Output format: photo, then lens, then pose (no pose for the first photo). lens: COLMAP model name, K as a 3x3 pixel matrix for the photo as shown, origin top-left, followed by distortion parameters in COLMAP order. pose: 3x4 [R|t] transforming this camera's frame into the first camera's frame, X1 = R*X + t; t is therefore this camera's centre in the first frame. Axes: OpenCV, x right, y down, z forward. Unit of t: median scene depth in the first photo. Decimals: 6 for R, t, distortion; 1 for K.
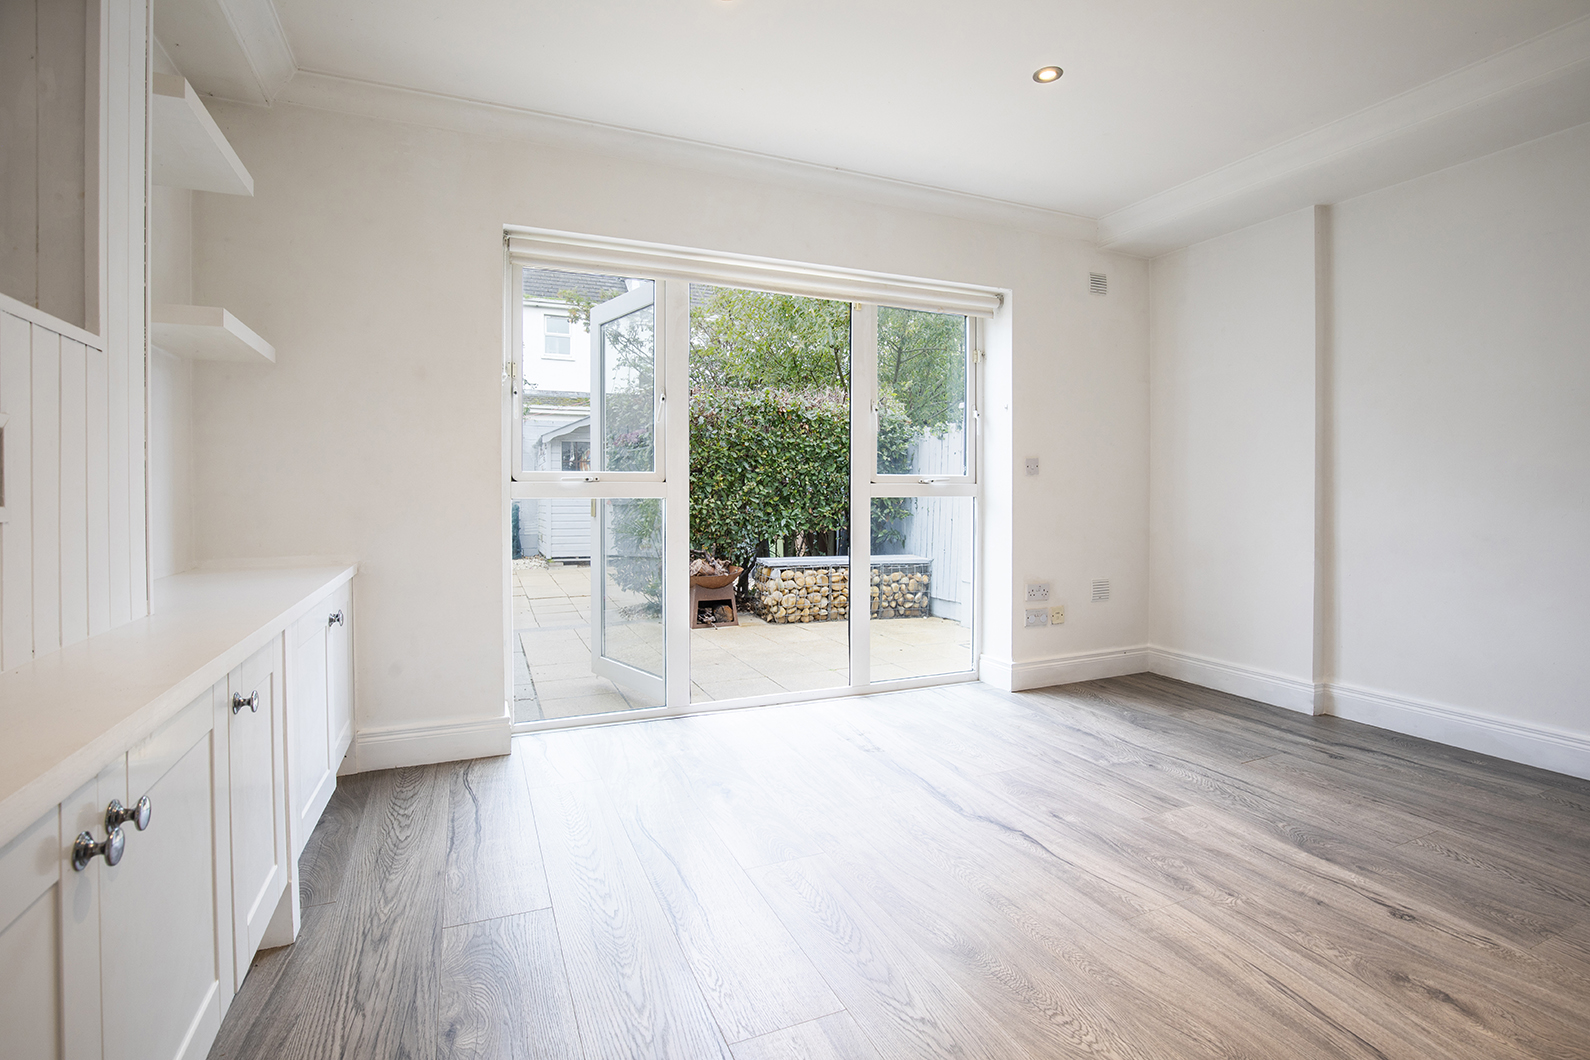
lens RADIAL K [[742.7, 0, 793.7], [0, 742.7, 495.3], [0, 0, 1]] dist [-0.032015, 0.007189]
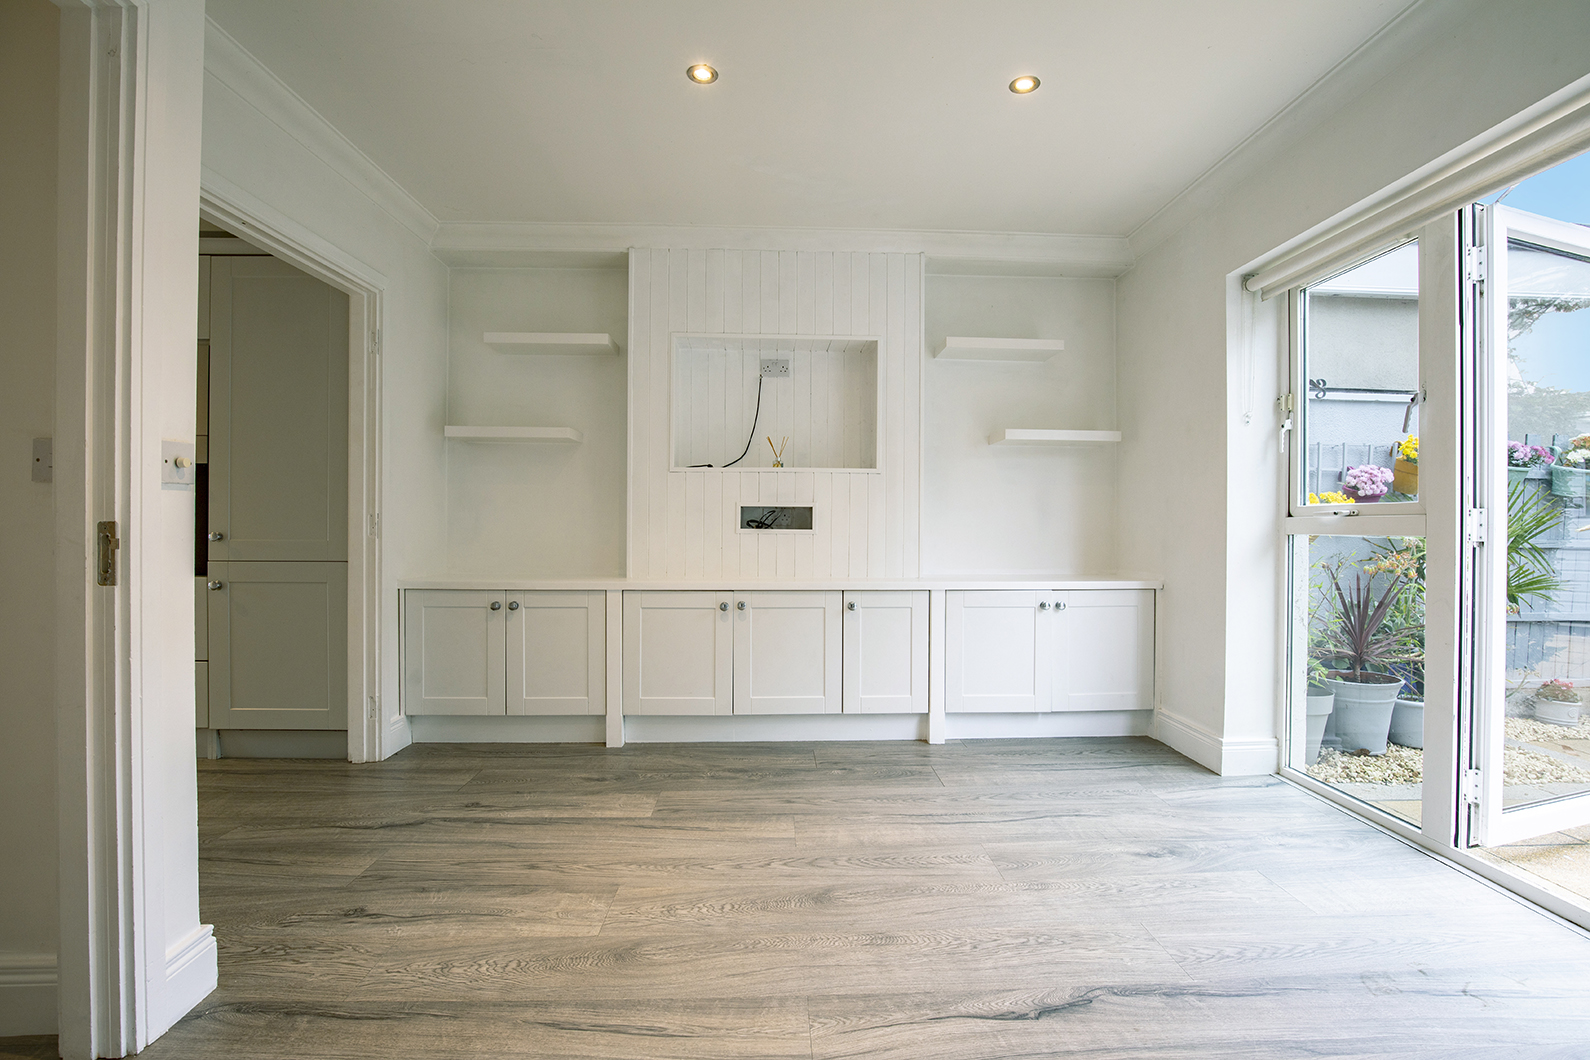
lens RADIAL K [[730.8, 0, 790.1], [0, 730.8, 516.8], [0, 0, 1]] dist [-0.033724, 0.005155]
pose [[-0.373317, -0.013575, -0.927605, 1.199124], [-0.012319, 0.999877, -0.009675, -0.000784], [0.927622, 0.007815, -0.373438, 1.214620]]
